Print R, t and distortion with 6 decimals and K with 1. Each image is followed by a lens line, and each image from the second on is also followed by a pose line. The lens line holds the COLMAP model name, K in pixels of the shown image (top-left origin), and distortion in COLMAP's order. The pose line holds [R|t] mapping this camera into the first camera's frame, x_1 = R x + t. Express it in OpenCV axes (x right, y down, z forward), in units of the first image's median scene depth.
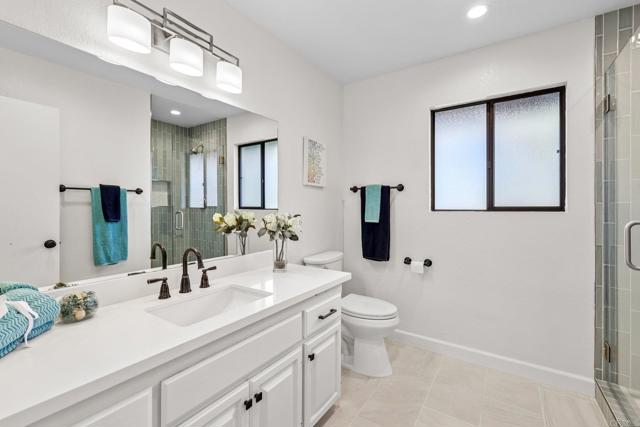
lens RADIAL K [[277.9, 0, 319.4], [0, 277.9, 210.5], [0, 0, 1]] dist [0.000755, -0.000145]
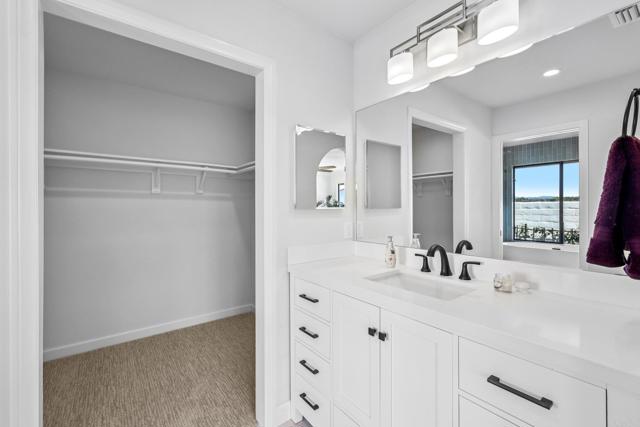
lens RADIAL K [[277.9, 0, 319.4], [0, 277.9, 210.5], [0, 0, 1]] dist [0.000755, -0.000145]
pose [[-0.312776, 0.016023, -0.949692, 0.643414], [-0.002093, 0.999844, 0.017559, 0.032667], [0.949825, 0.007480, -0.312694, 0.880902]]
